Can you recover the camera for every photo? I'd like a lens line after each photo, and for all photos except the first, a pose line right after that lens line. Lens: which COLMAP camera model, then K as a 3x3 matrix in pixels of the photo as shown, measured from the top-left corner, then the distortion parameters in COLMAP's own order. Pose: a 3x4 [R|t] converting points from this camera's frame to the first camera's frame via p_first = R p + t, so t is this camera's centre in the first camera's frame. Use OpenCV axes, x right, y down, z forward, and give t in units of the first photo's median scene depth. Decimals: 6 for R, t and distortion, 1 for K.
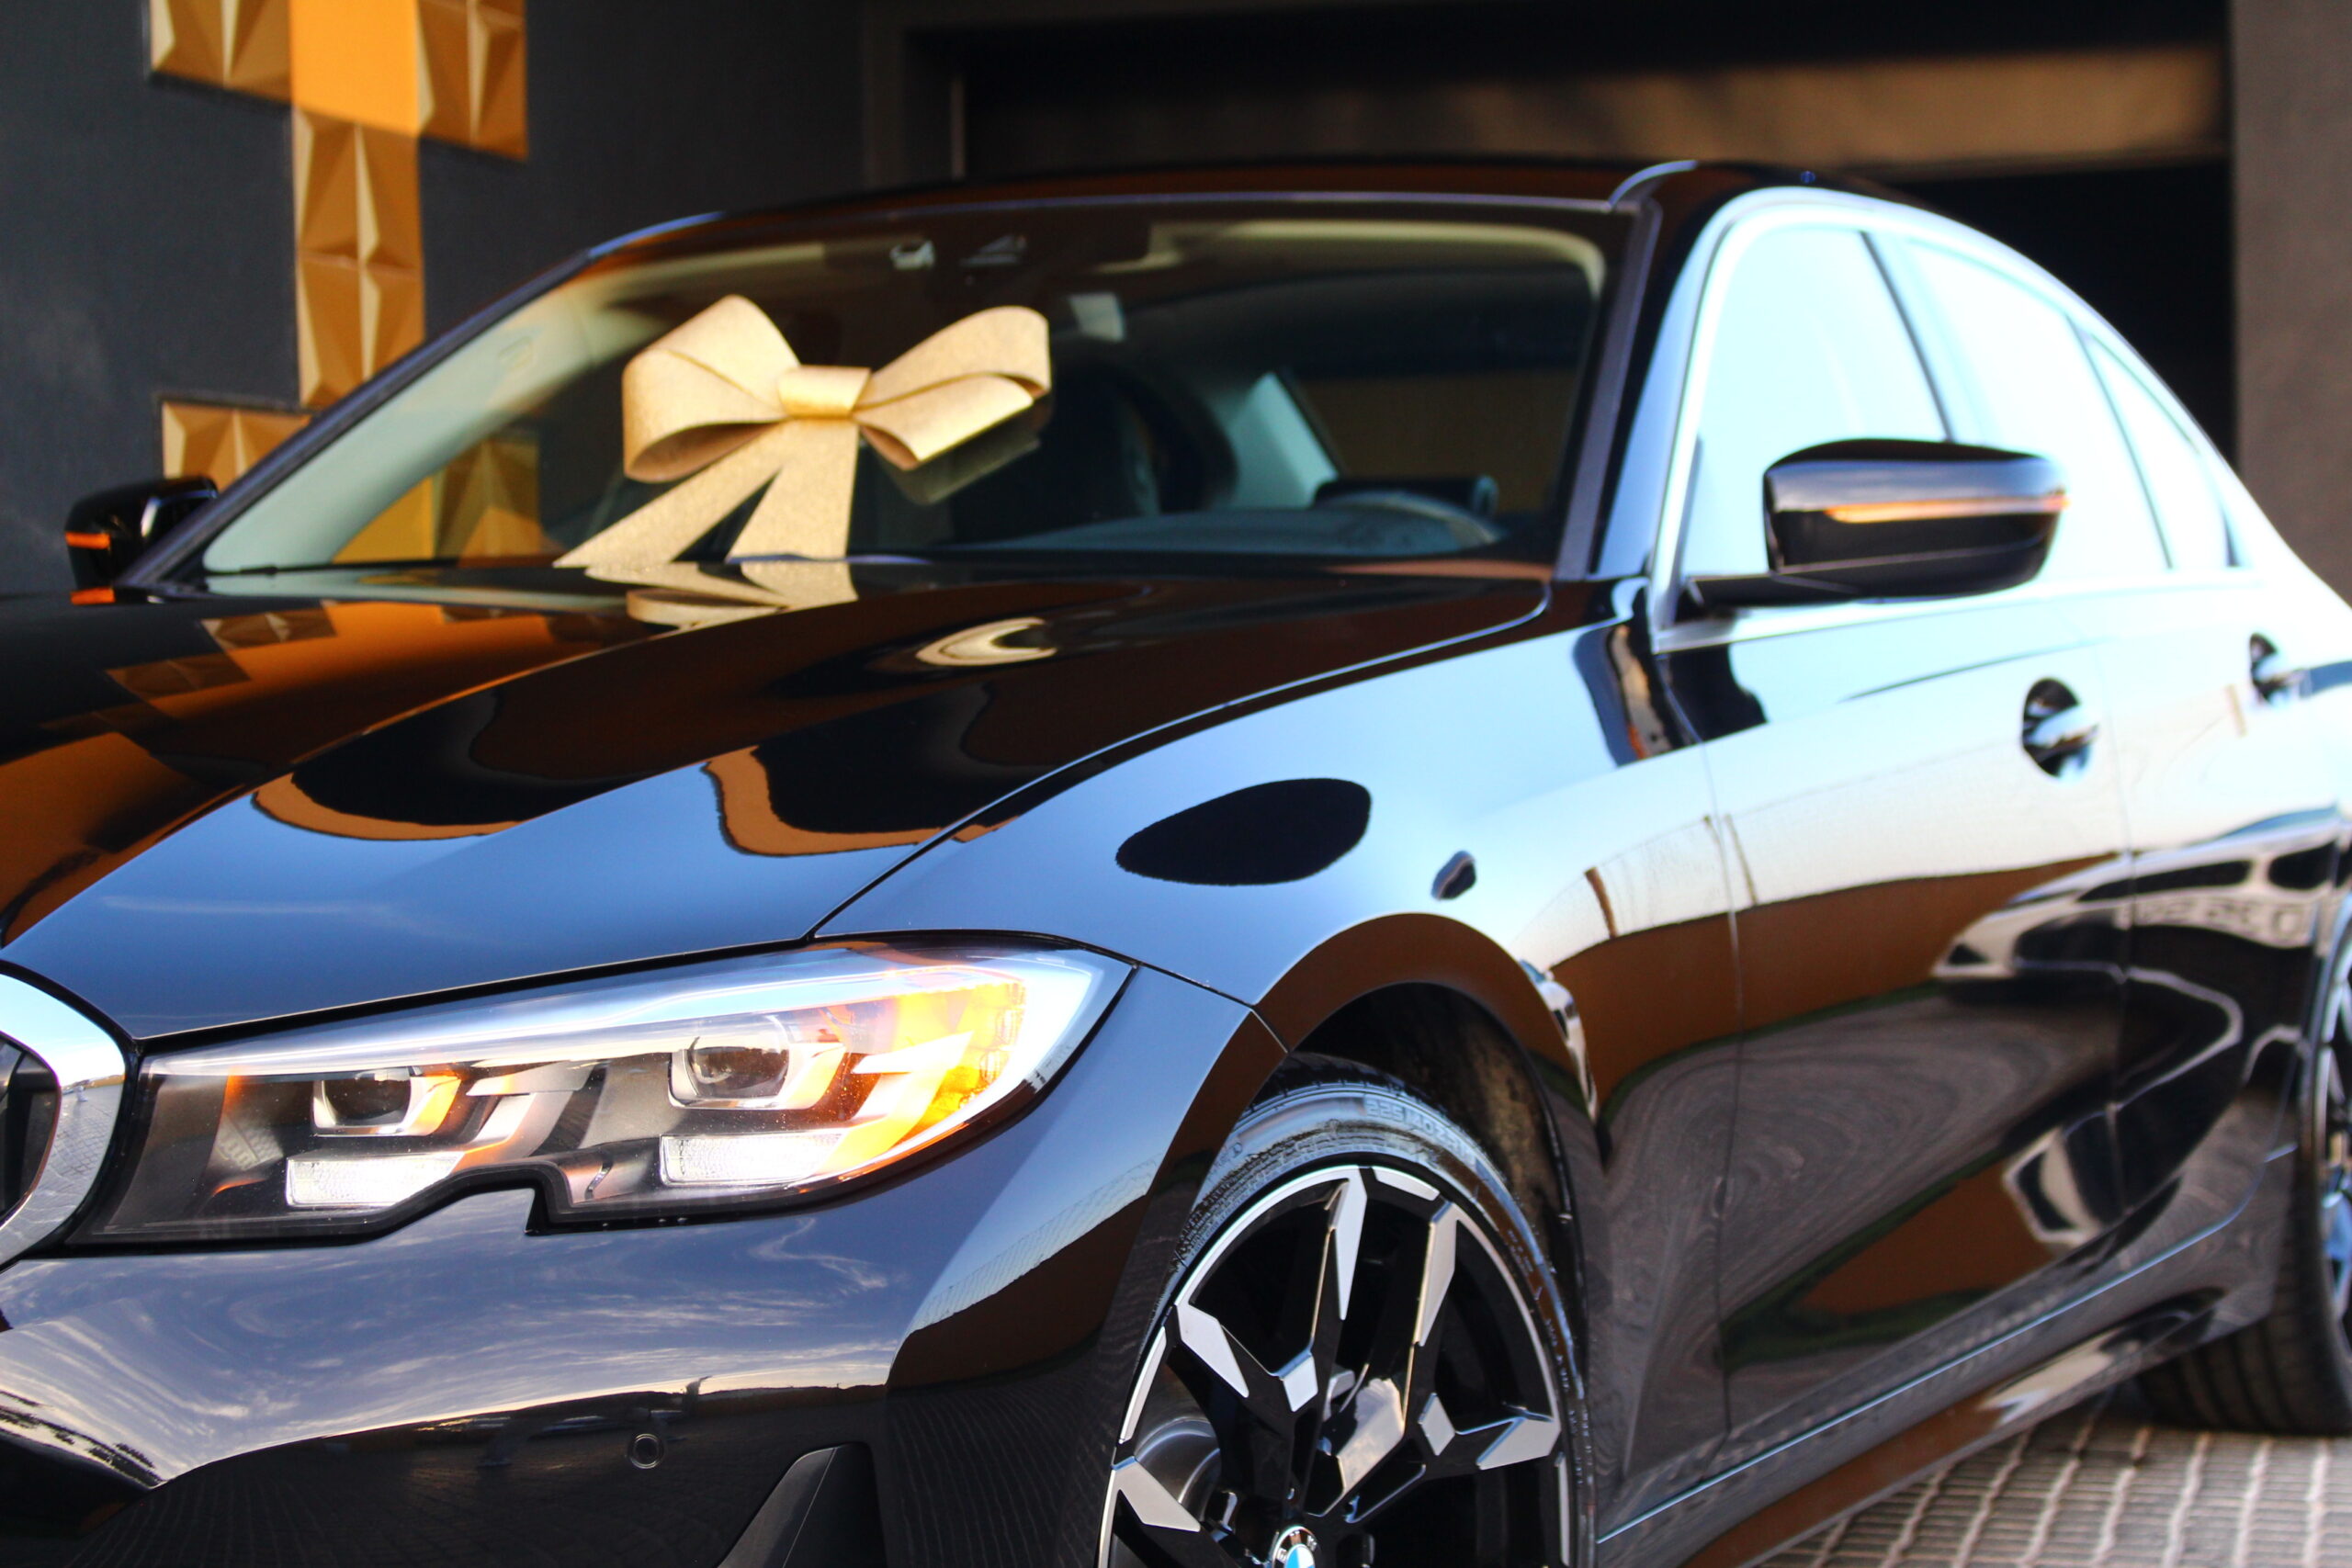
lens RADIAL K [[4864.2, 0, 1179.8], [0, 4864.2, 776.0], [0, 0, 1]] dist [0.020306, 0.000000]
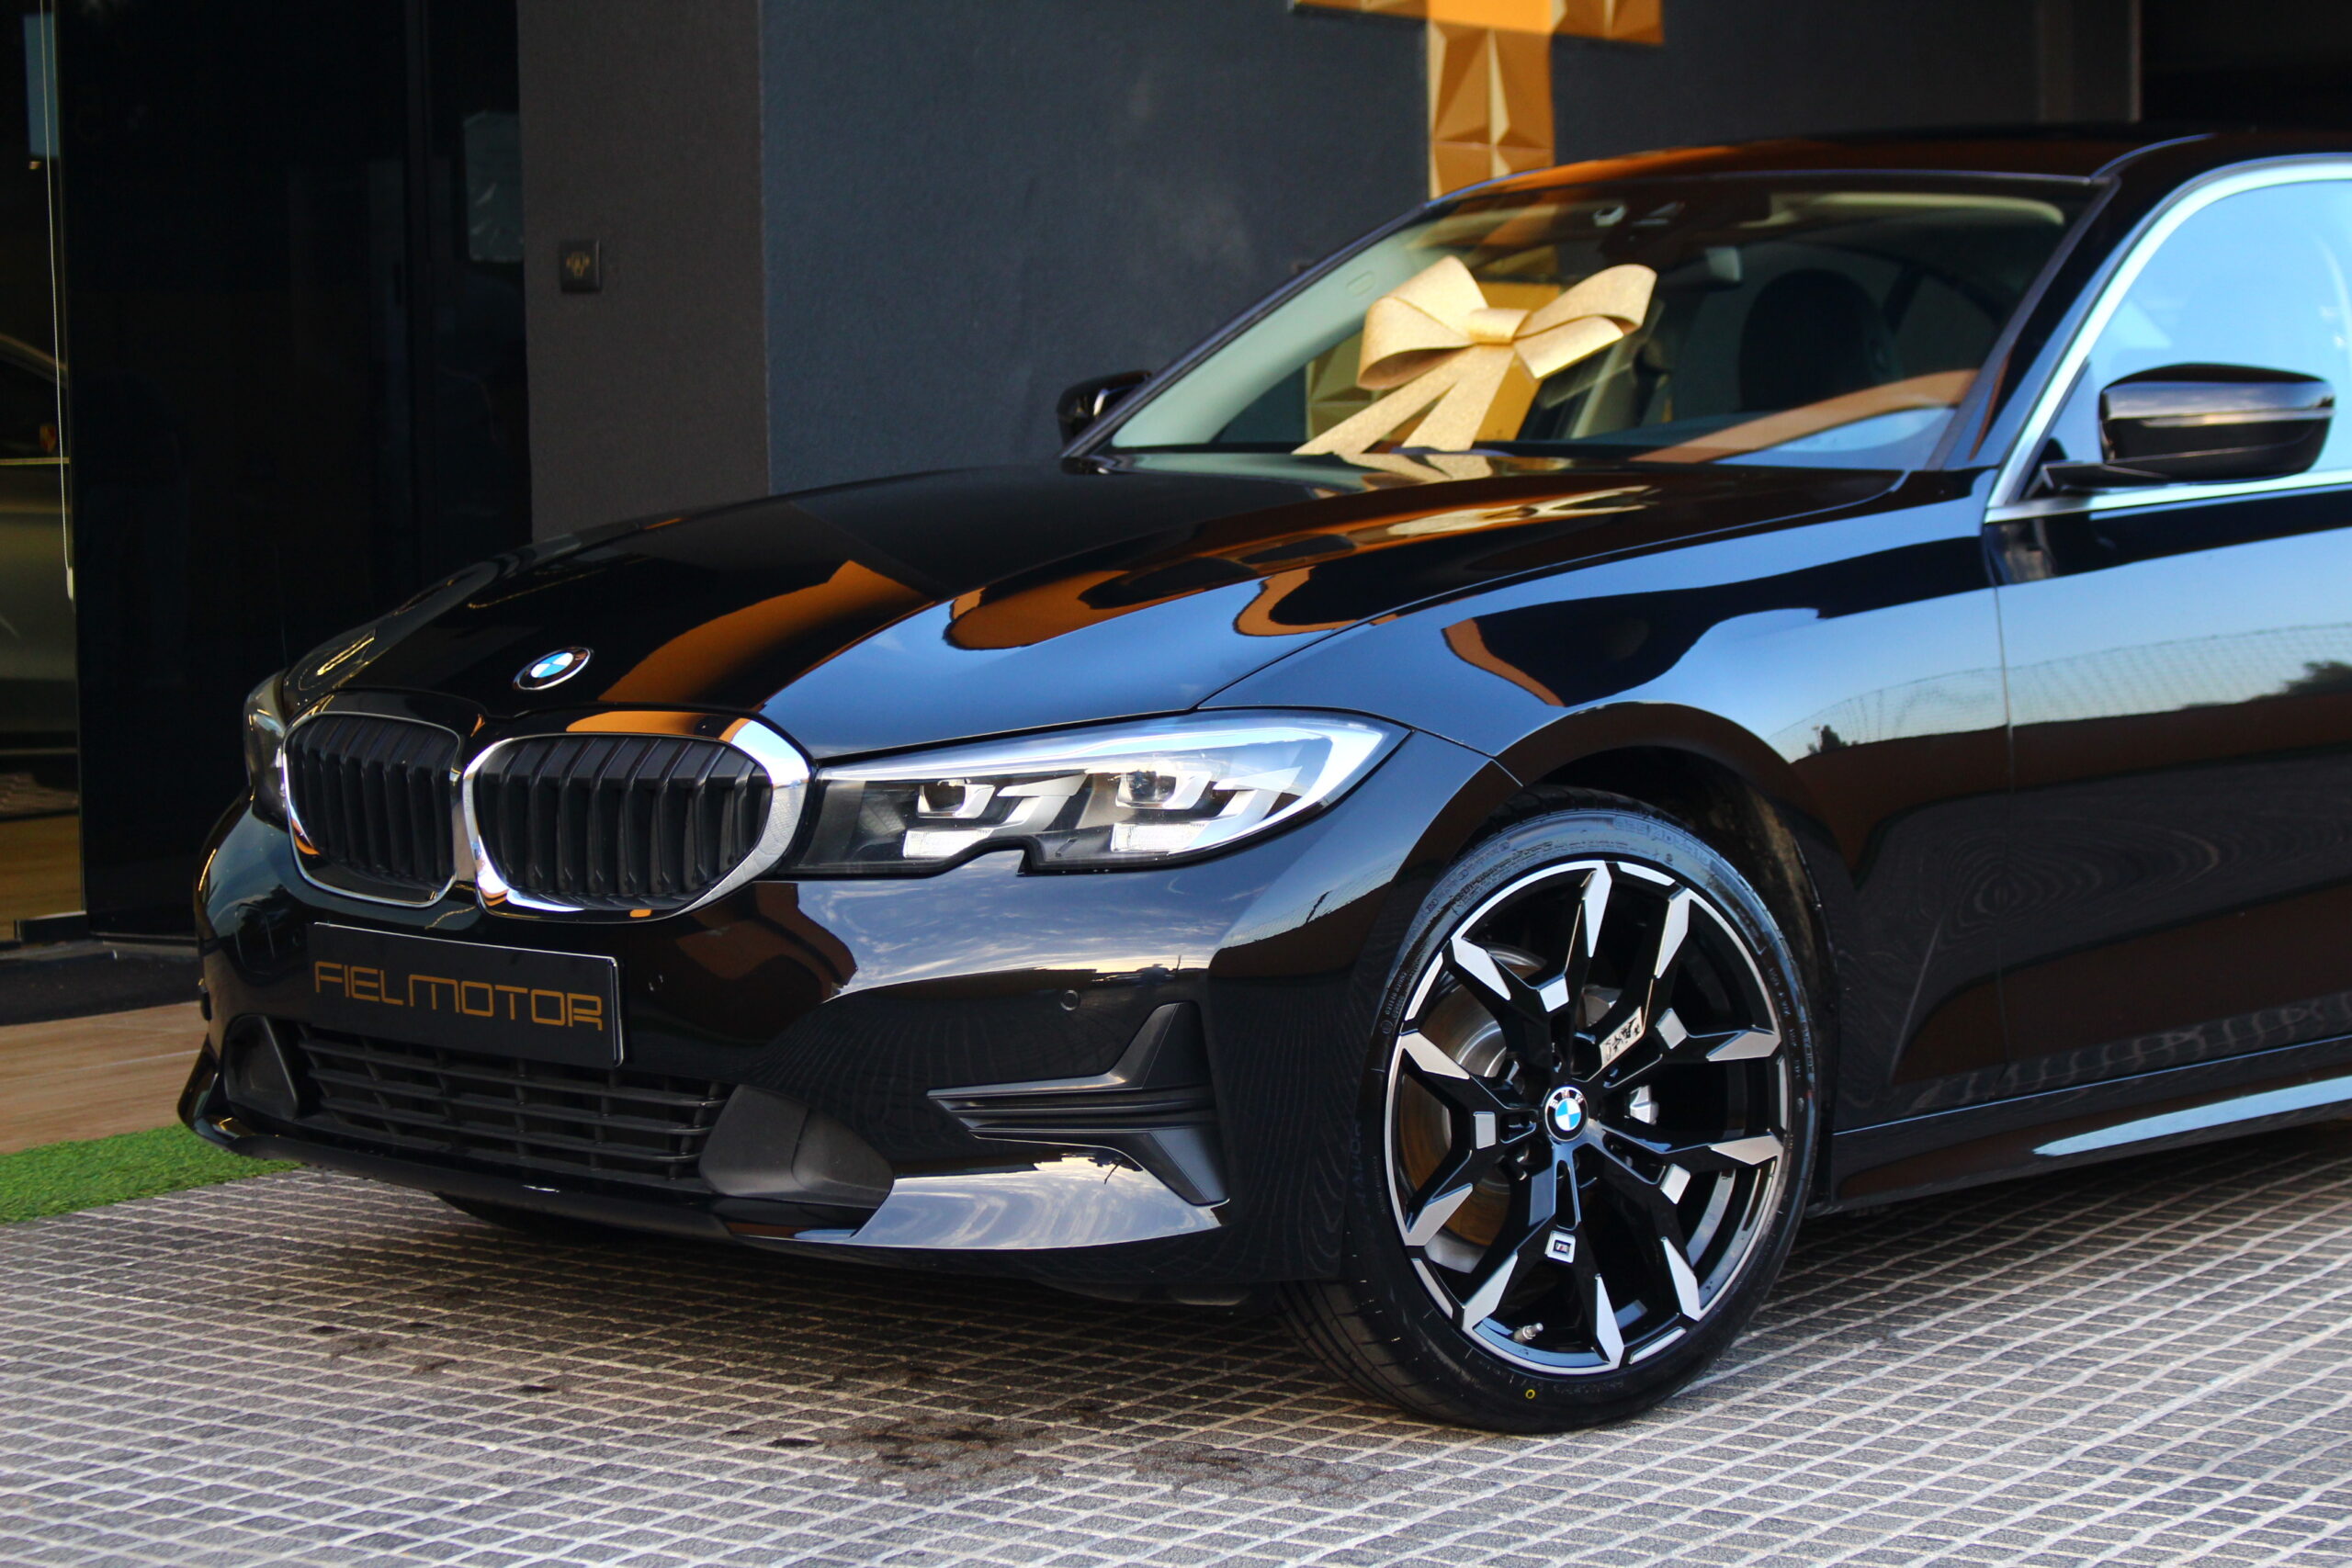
lens RADIAL K [[5171.5, 0, 1182.1], [0, 5171.5, 767.0], [0, 0, 1]] dist [0.059906, 0.000000]
pose [[0.947446, 0.024142, -0.319003, 0.430146], [-0.009731, 0.998862, 0.046692, -0.026609], [0.319767, -0.041134, 0.946603, -0.615267]]
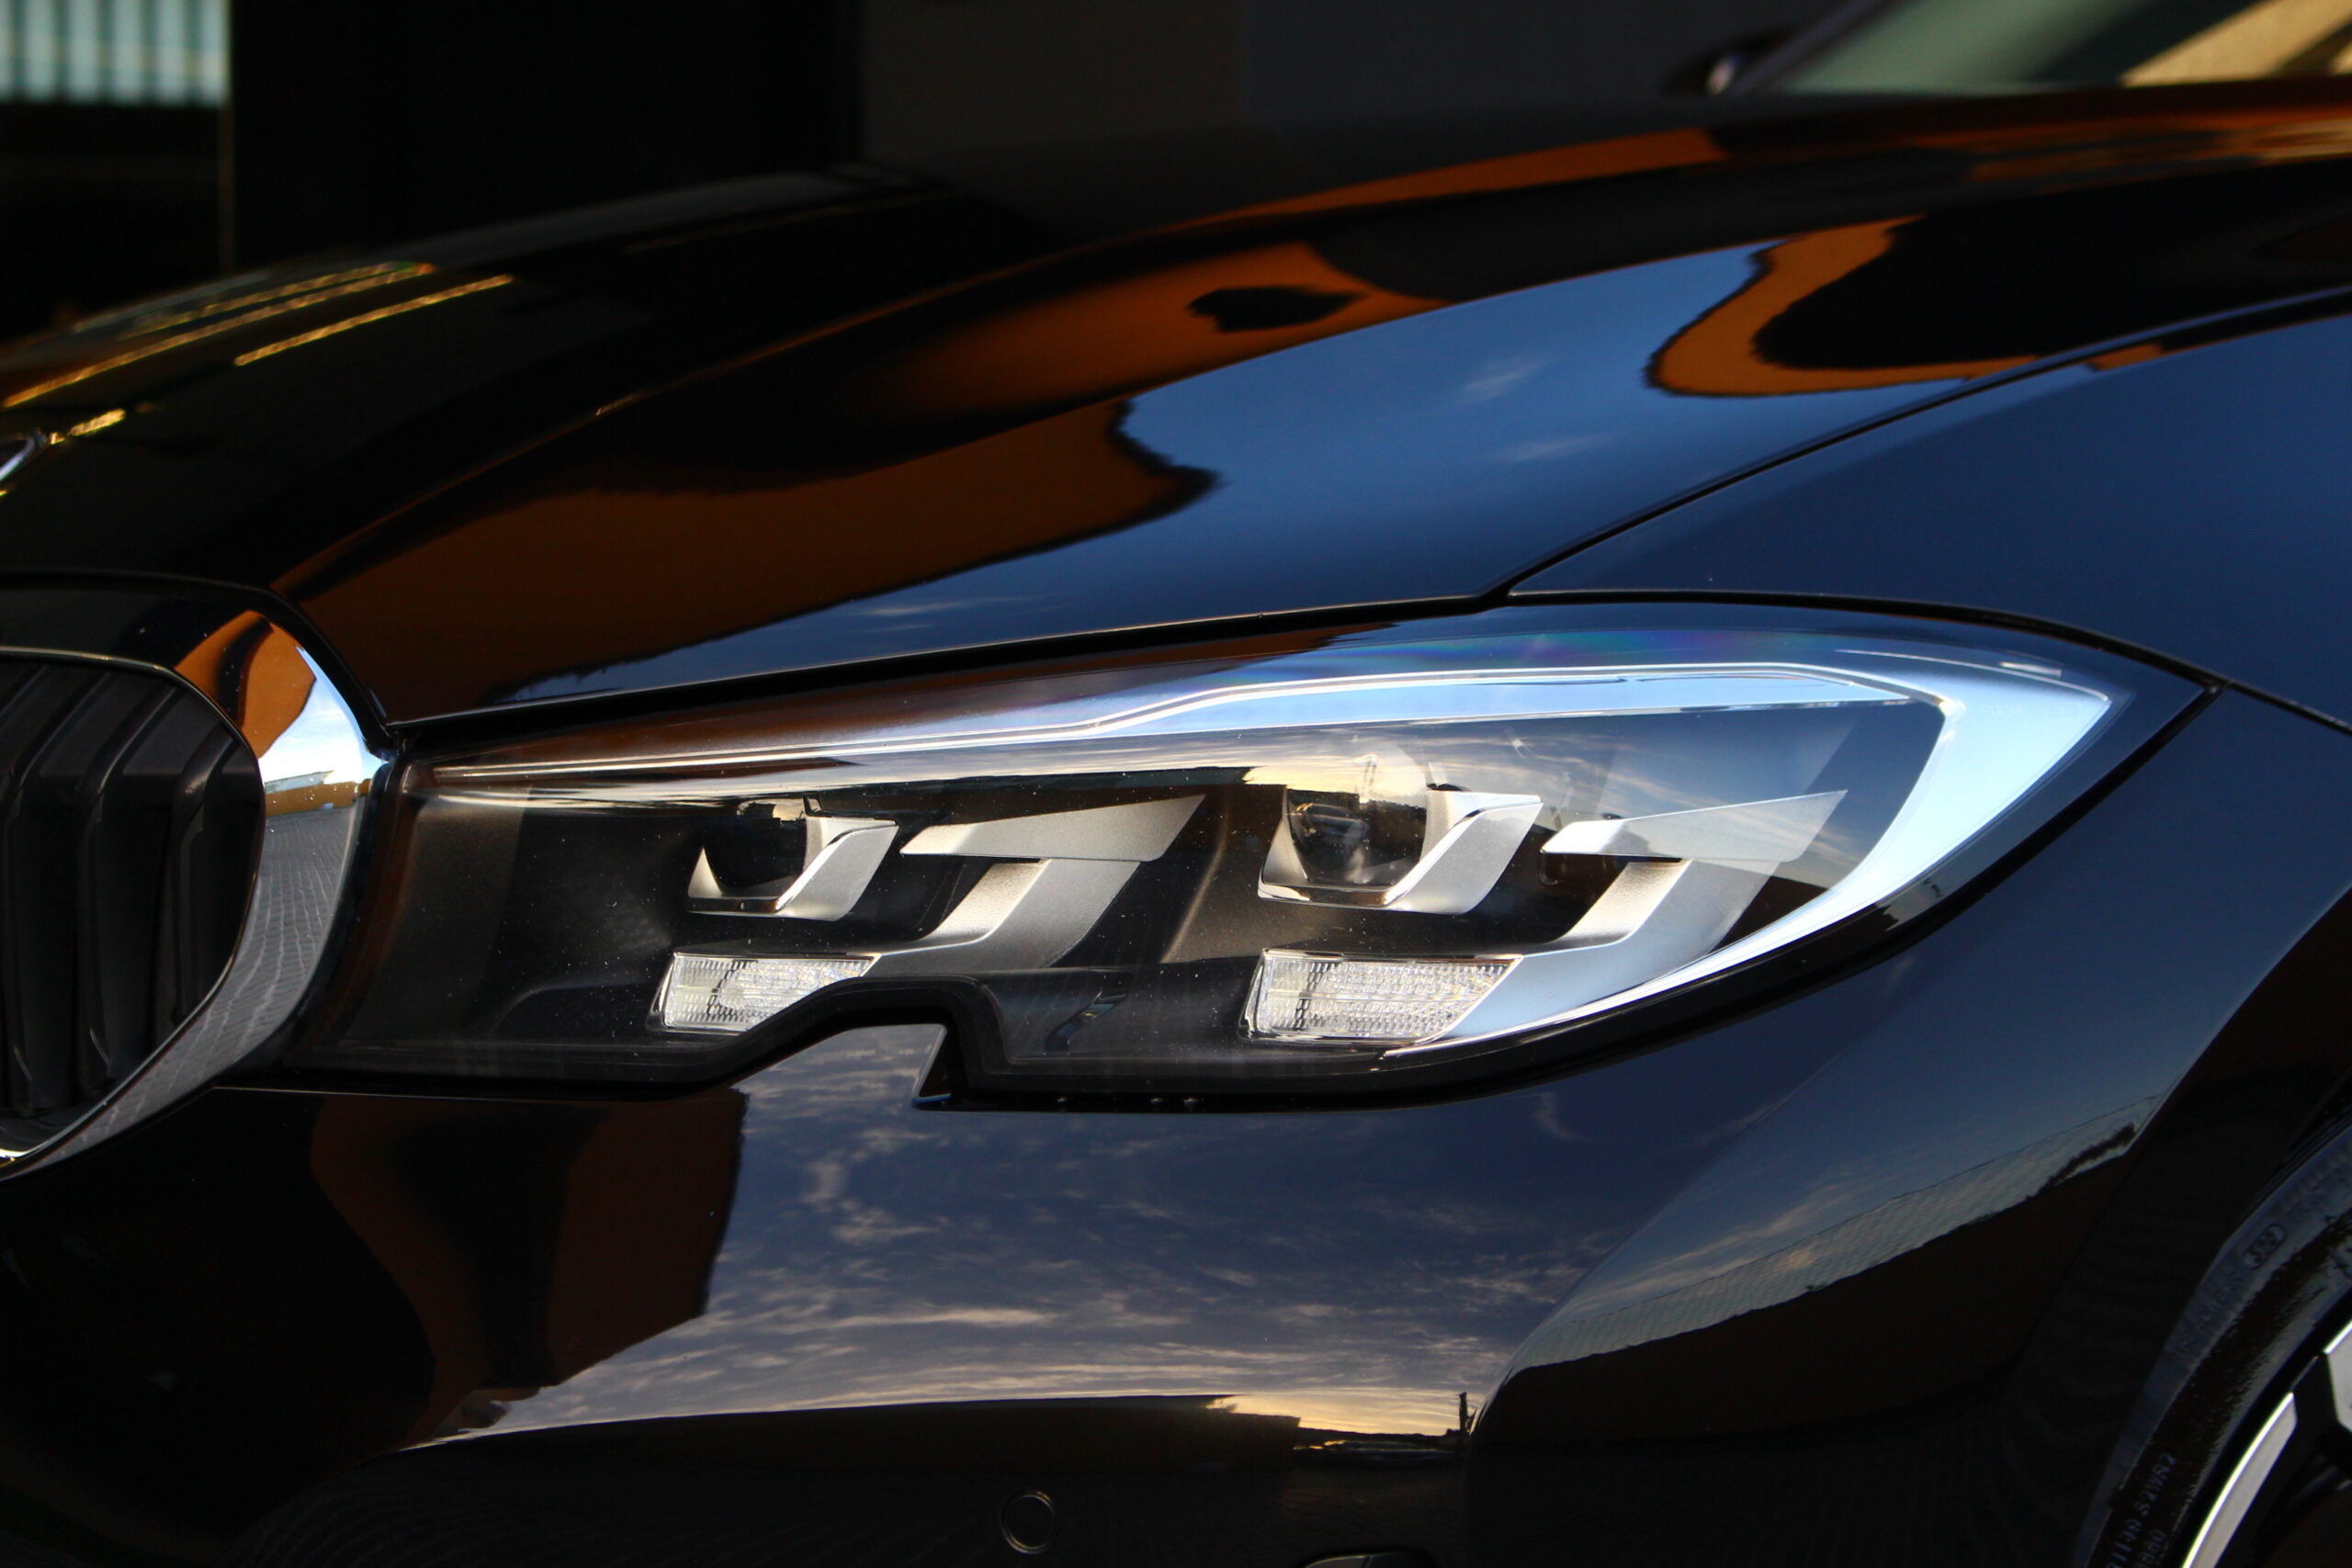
lens RADIAL K [[5742.5, 0, 1179.6], [0, 5742.5, 781.0], [0, 0, 1]] dist [0.036686, 0.000000]
pose [[0.873129, 0.048323, -0.485088, 0.173868], [-0.032115, 0.998615, 0.041676, 0.024527], [0.486430, -0.020810, 0.873472, 0.374978]]
